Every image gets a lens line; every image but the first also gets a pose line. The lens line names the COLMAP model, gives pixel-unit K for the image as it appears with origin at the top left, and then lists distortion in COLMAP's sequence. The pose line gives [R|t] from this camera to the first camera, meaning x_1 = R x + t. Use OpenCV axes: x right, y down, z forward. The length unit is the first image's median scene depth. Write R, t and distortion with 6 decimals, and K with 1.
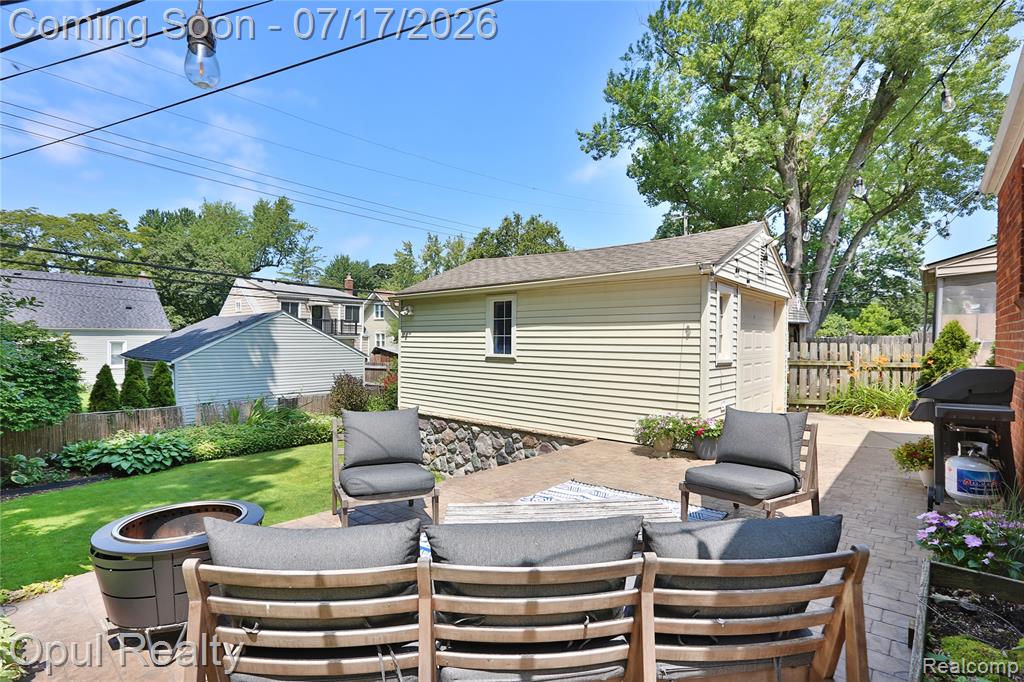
lens RADIAL K [[497.0, 0, 512.0], [0, 497.0, 341.0], [0, 0, 1]] dist [-0.064366, 0.022189]
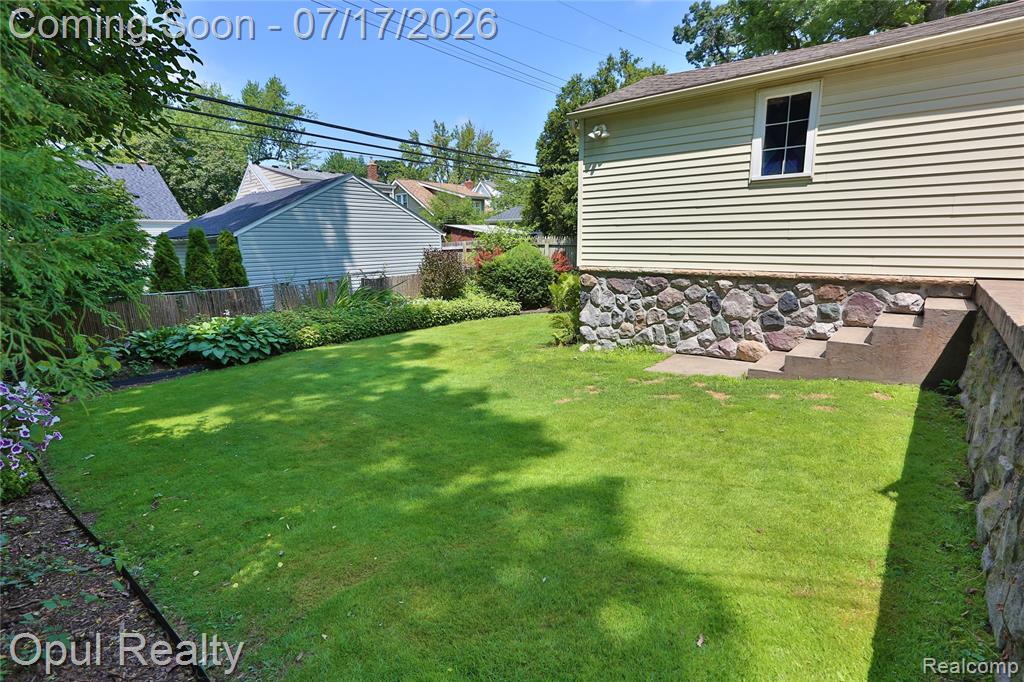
lens RADIAL K [[499.8, 0, 513.1], [0, 499.8, 337.1], [0, 0, 1]] dist [-0.055302, 0.023431]
pose [[0.999779, -0.020848, 0.002832, -0.371088], [0.019970, 0.982685, 0.184206, 0.106761], [-0.006624, -0.184109, 0.982884, 0.241942]]
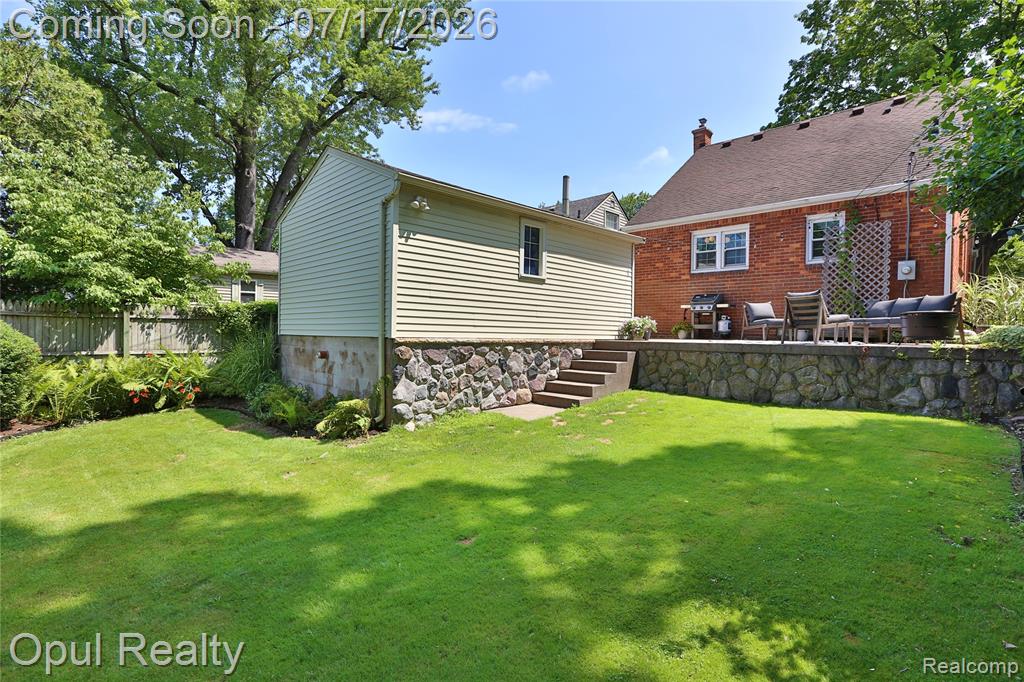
lens RADIAL K [[499.8, 0, 513.1], [0, 499.8, 337.1], [0, 0, 1]] dist [-0.055302, 0.023431]
pose [[0.063731, -0.009489, 0.997922, -1.002806], [-0.012299, 0.999871, 0.010293, 0.136089], [-0.997891, -0.012929, 0.063606, 0.876148]]
